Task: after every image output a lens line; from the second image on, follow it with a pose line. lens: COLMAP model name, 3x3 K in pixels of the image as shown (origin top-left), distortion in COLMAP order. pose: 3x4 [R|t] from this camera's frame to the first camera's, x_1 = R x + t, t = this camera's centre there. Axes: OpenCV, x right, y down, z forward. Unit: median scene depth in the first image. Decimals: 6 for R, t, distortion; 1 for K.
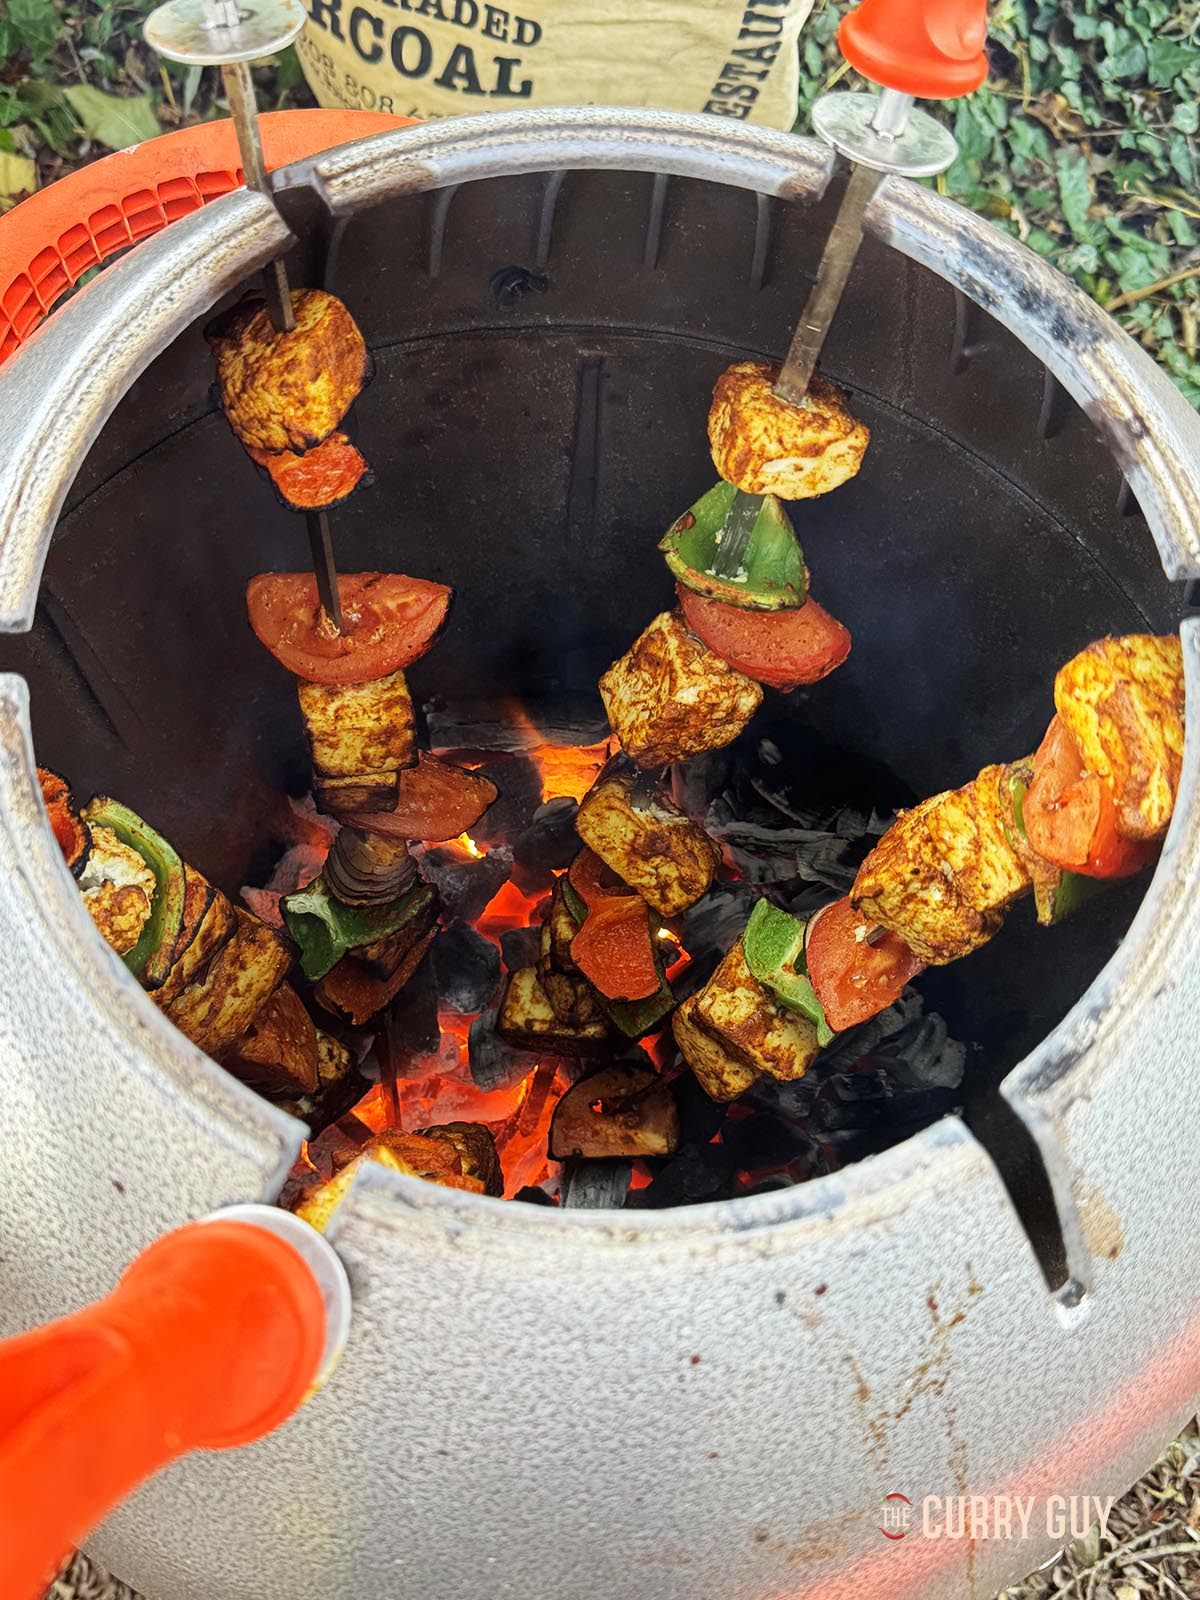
lens RADIAL K [[1623.2, 0, 600.0], [0, 1623.2, 800.0], [0, 0, 1]] dist [0.173454, -0.499010]
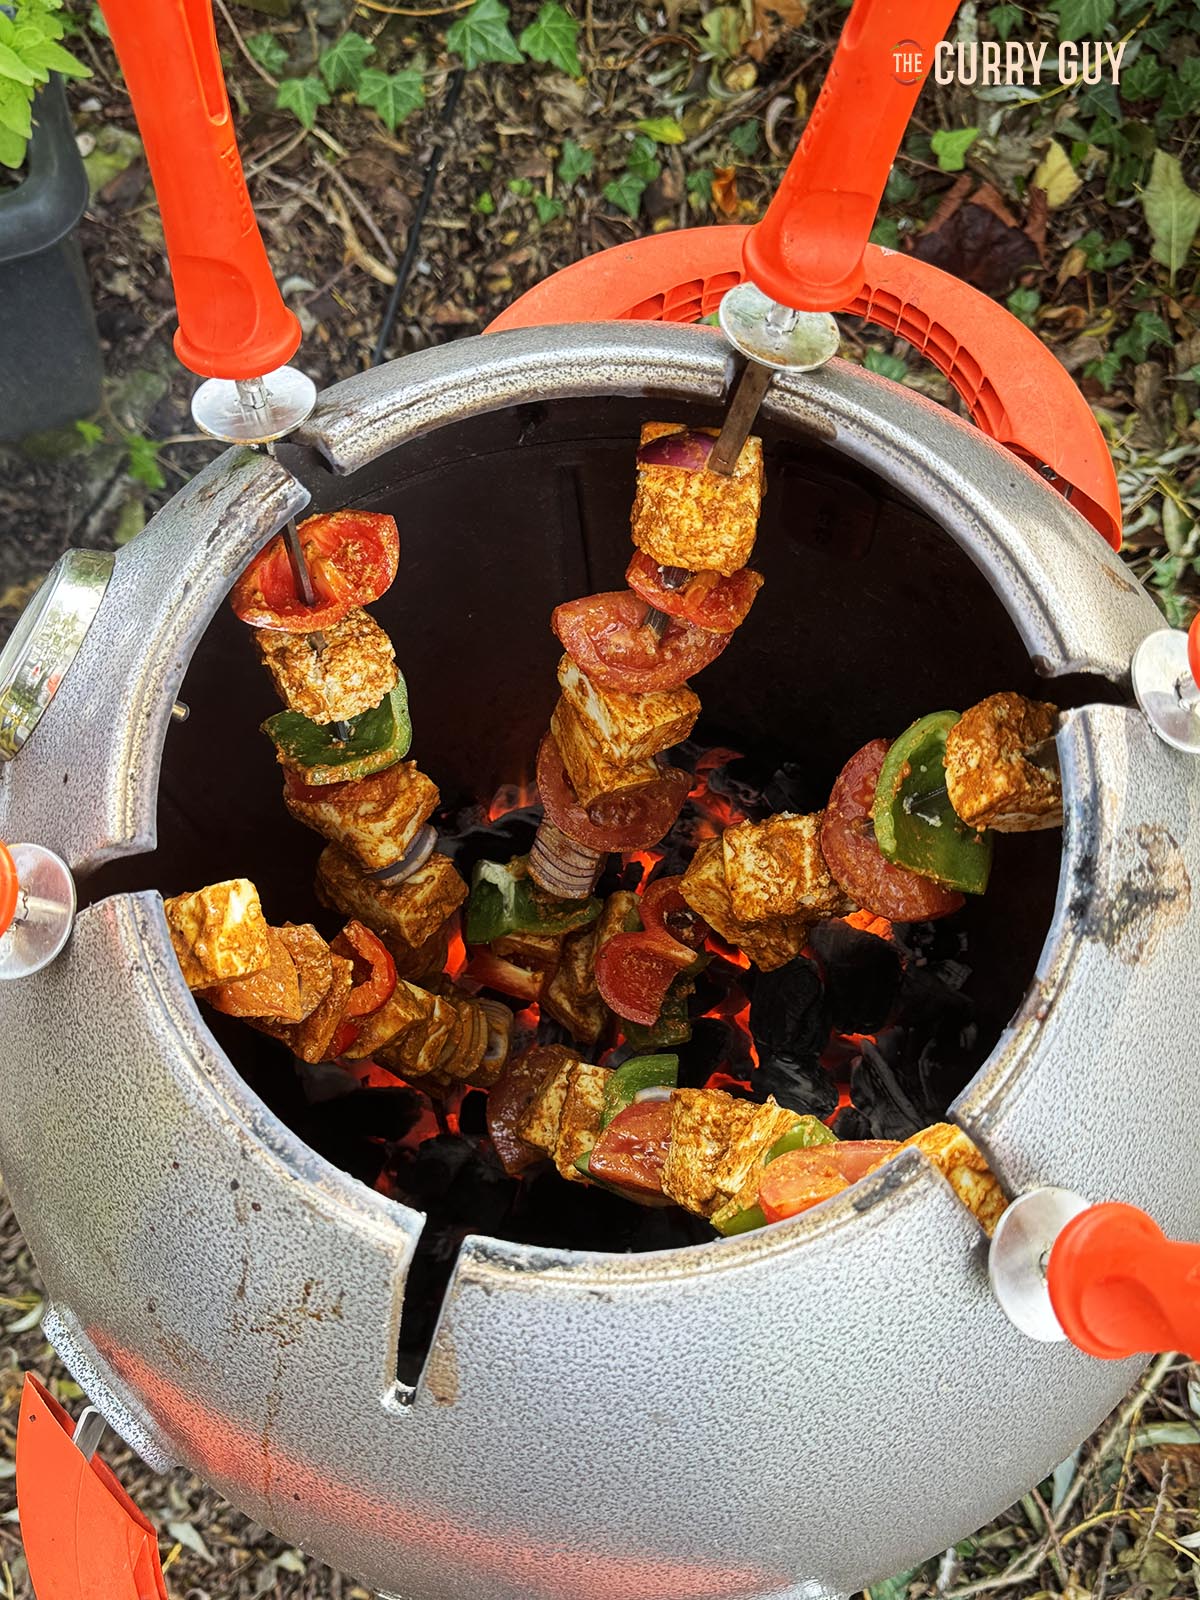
lens RADIAL K [[1623.2, 0, 600.0], [0, 1623.2, 800.0], [0, 0, 1]] dist [0.173454, -0.499010]
pose [[0.593825, 0.734660, -0.328094, 0.474784], [-0.726115, 0.664983, 0.174801, -0.347234], [0.346596, 0.134433, 0.928331, -0.190634]]
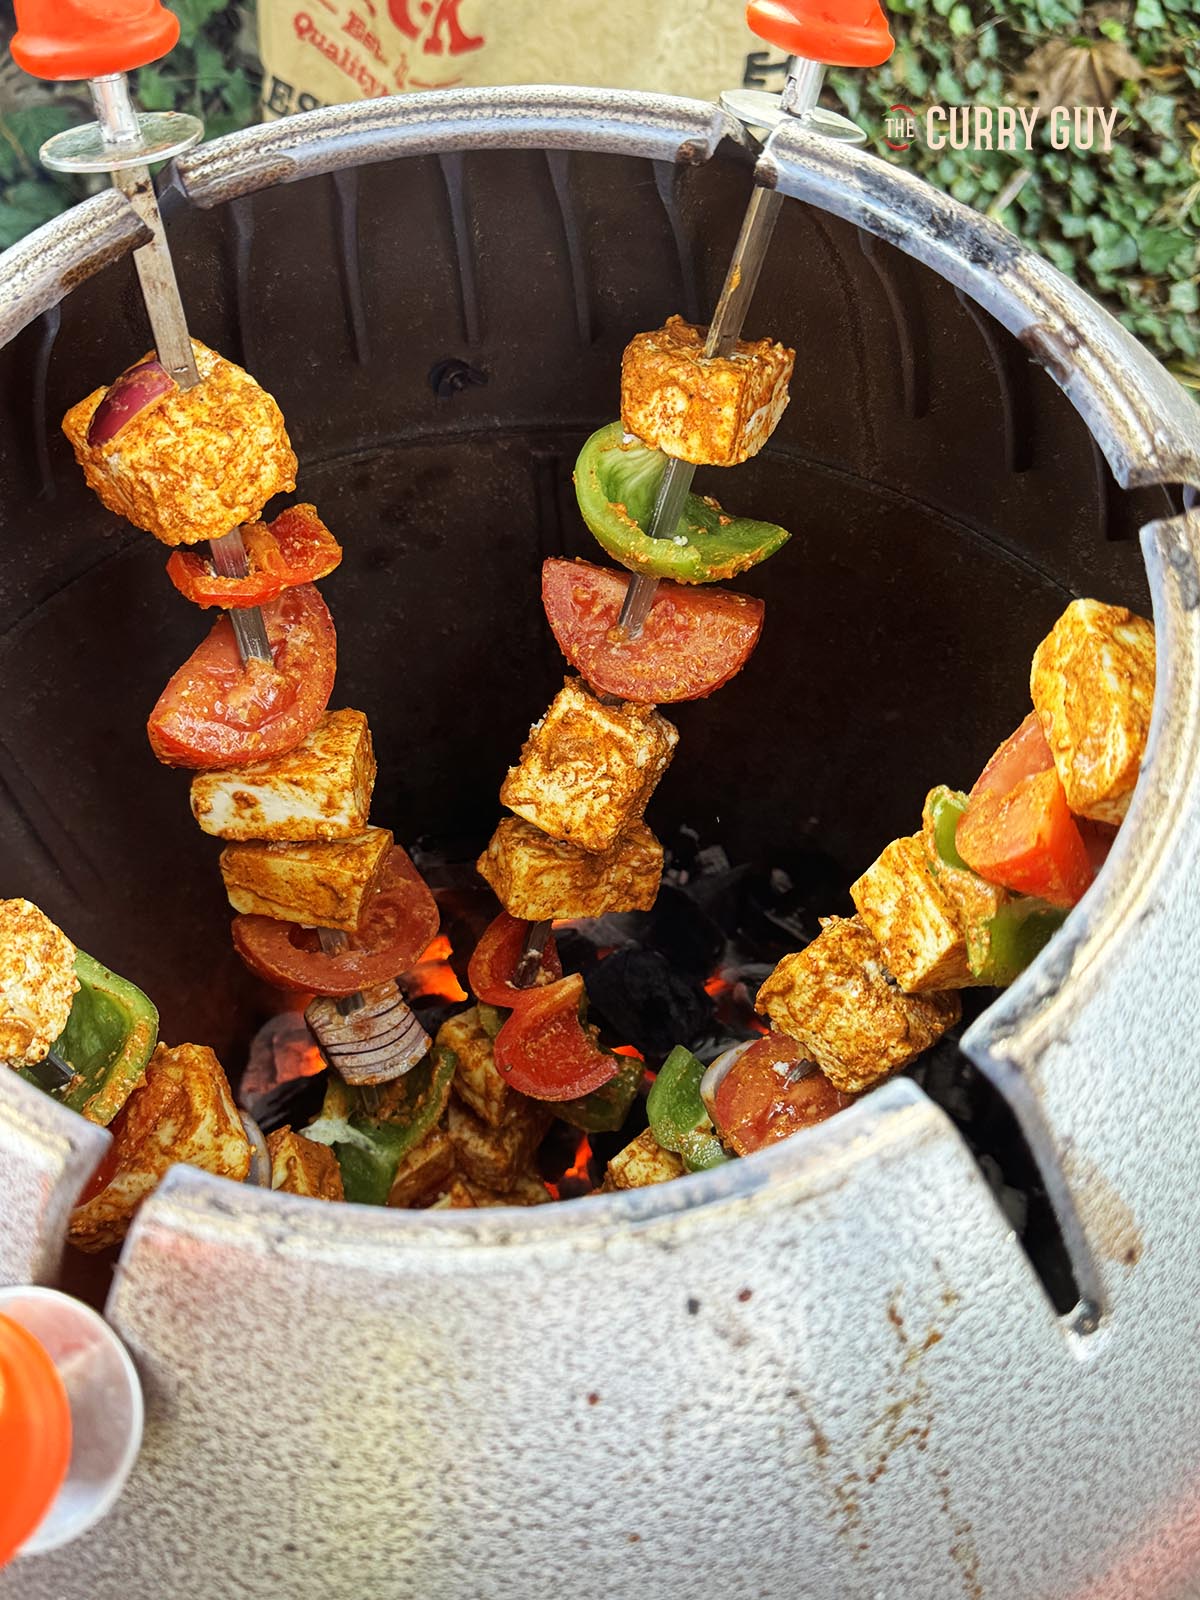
lens RADIAL K [[1623.2, 0, 600.0], [0, 1623.2, 800.0], [0, 0, 1]] dist [0.173454, -0.499010]
pose [[0.996636, -0.066948, -0.047281, 0.112487], [0.057814, 0.983145, -0.173445, 0.187492], [0.058096, 0.170128, 0.983708, 0.170816]]
